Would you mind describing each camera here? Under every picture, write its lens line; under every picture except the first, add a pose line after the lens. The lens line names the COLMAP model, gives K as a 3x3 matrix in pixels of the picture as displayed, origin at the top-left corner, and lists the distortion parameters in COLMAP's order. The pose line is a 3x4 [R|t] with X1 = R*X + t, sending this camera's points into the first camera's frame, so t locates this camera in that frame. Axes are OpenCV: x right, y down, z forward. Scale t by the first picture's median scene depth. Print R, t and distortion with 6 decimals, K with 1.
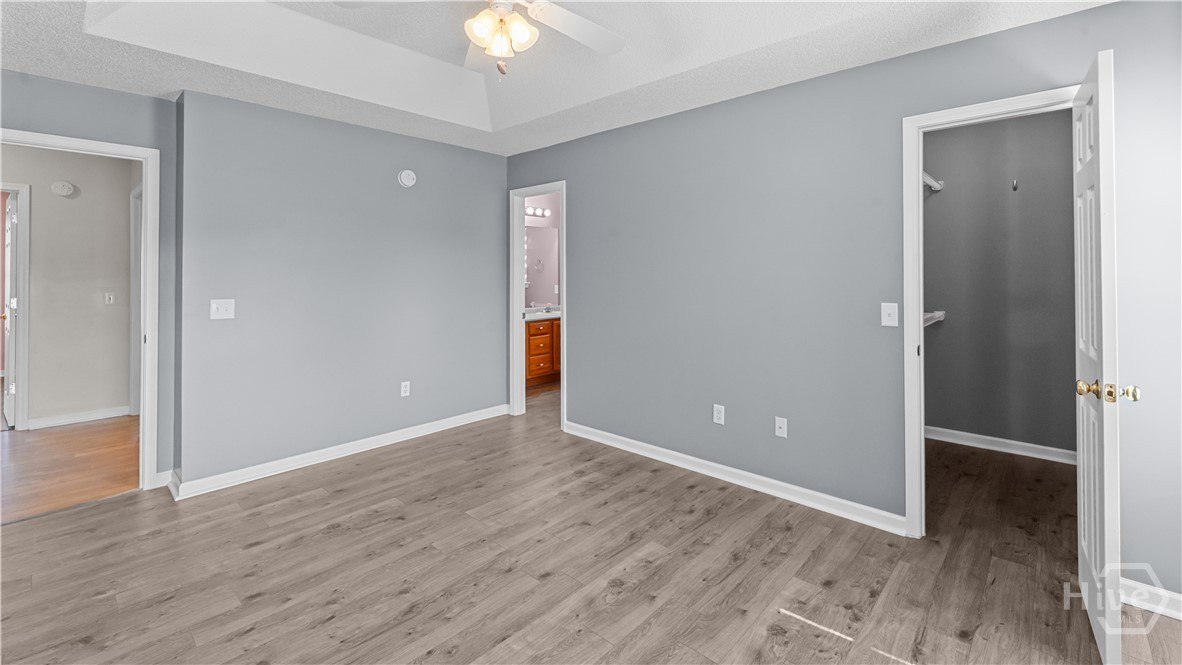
lens RADIAL K [[486.5, 0, 592.6], [0, 486.5, 330.5], [0, 0, 1]] dist [-0.000438, -0.000964]
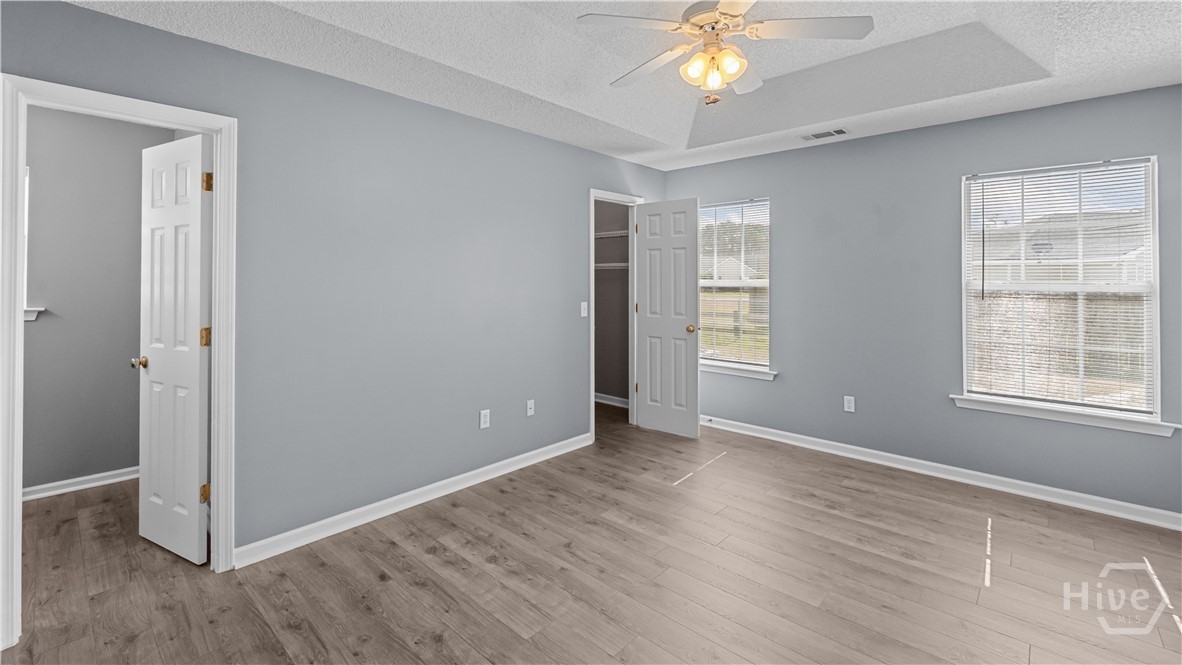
lens RADIAL K [[498.7, 0, 591.0], [0, 498.7, 332.5], [0, 0, 1]] dist [0.001208, -0.000016]
pose [[0.005008, -0.098512, 0.995123, -1.018408], [0.114878, 0.988604, 0.097288, -0.113495], [-0.993367, 0.113831, 0.016267, 0.958369]]
